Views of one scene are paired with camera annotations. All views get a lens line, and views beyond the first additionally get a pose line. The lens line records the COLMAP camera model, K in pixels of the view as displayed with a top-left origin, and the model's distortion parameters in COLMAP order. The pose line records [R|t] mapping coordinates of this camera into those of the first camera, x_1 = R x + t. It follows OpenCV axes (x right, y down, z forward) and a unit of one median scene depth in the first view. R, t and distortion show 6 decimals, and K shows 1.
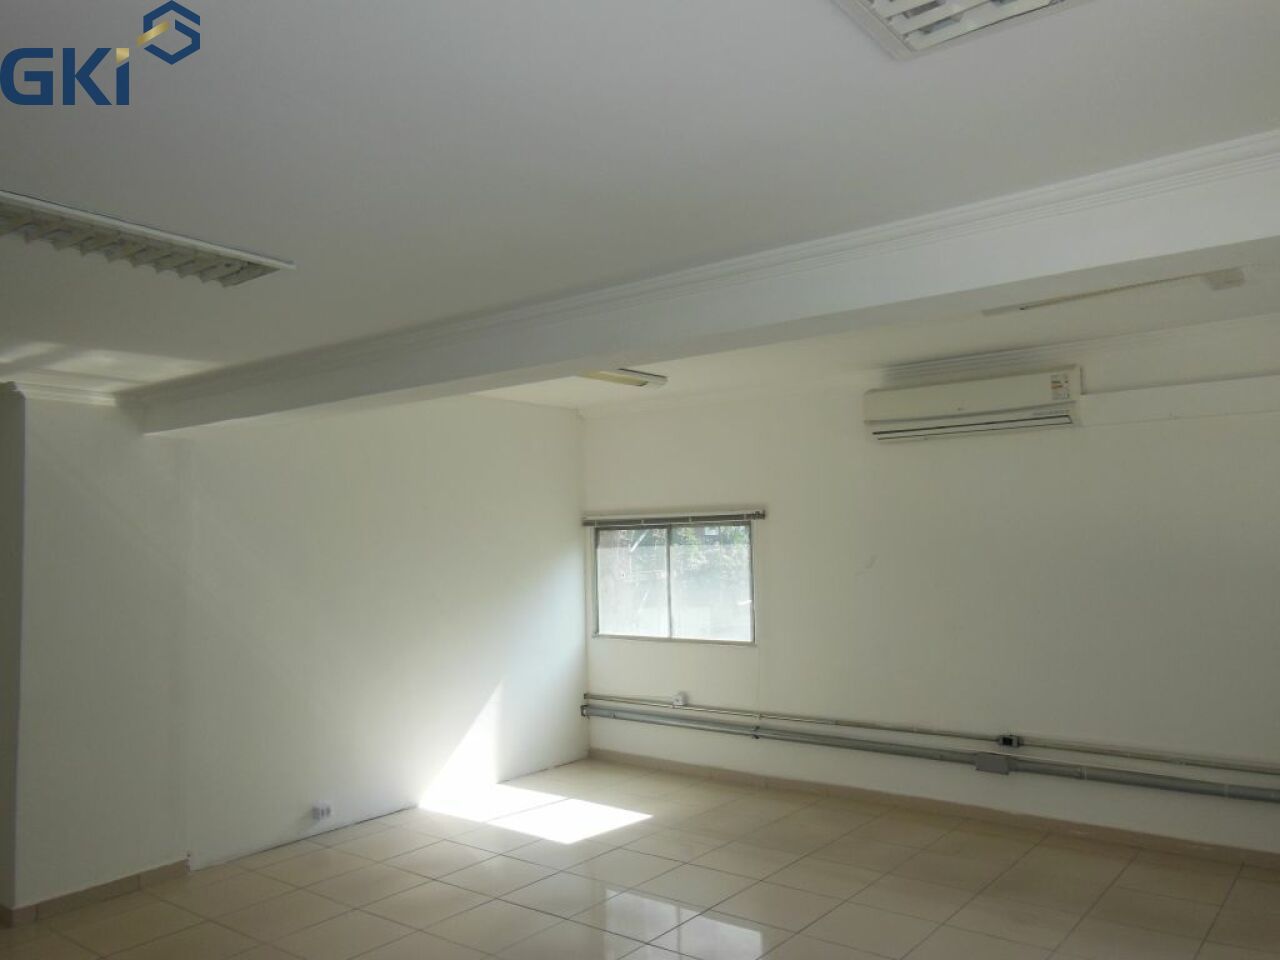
lens RADIAL K [[979.4, 0, 637.8], [0, 979.4, 475.0], [0, 0, 1]] dist [0.009369, 0.058590]
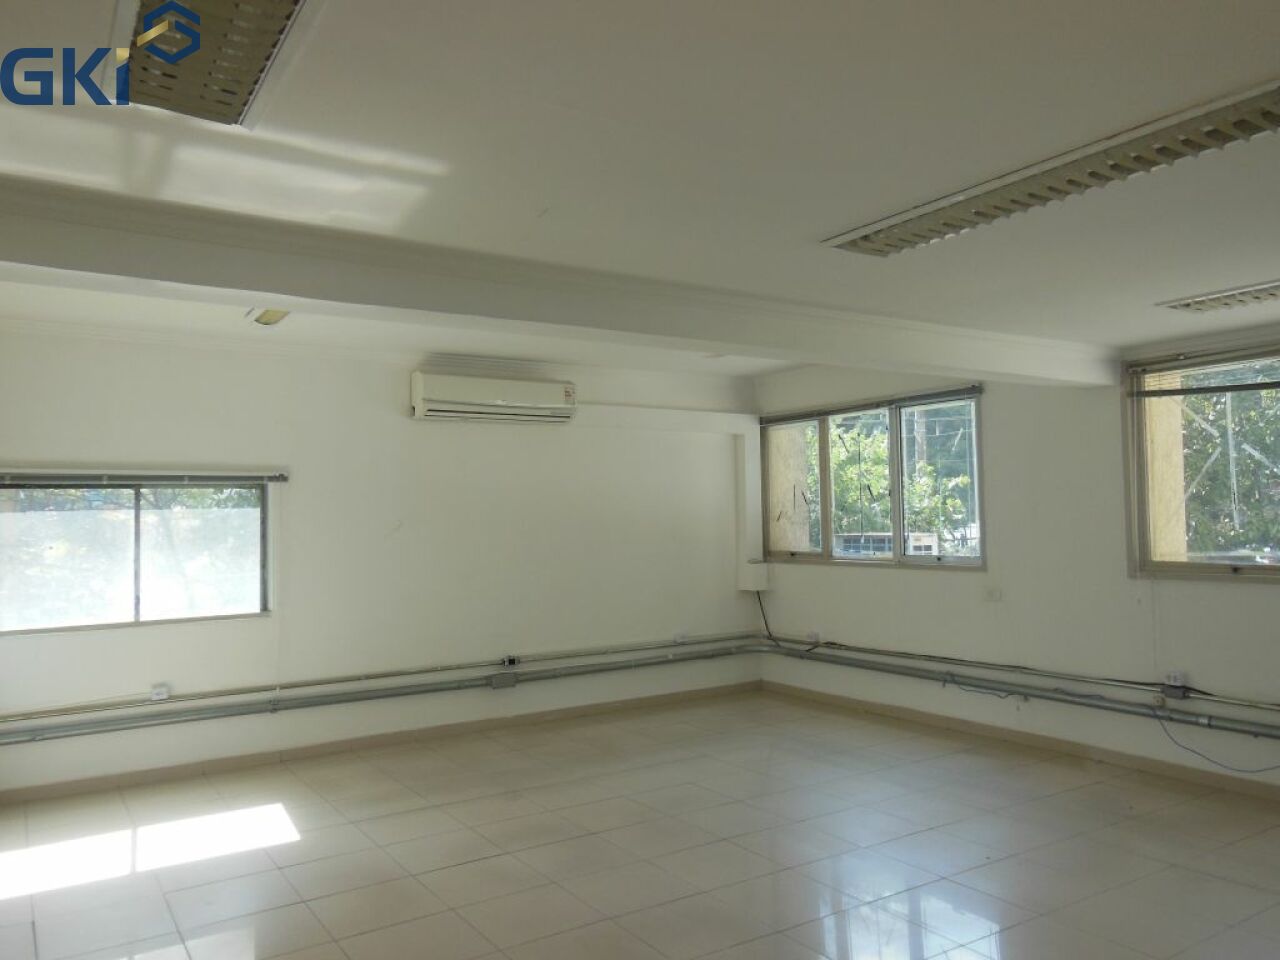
lens RADIAL K [[979.4, 0, 640.6], [0, 979.4, 477.8], [0, 0, 1]] dist [0.009369, 0.058590]
pose [[0.318081, 0.049701, 0.946760, -0.665417], [-0.061524, 0.997602, -0.031700, 0.049694], [-0.946065, -0.048165, 0.320376, 0.364440]]
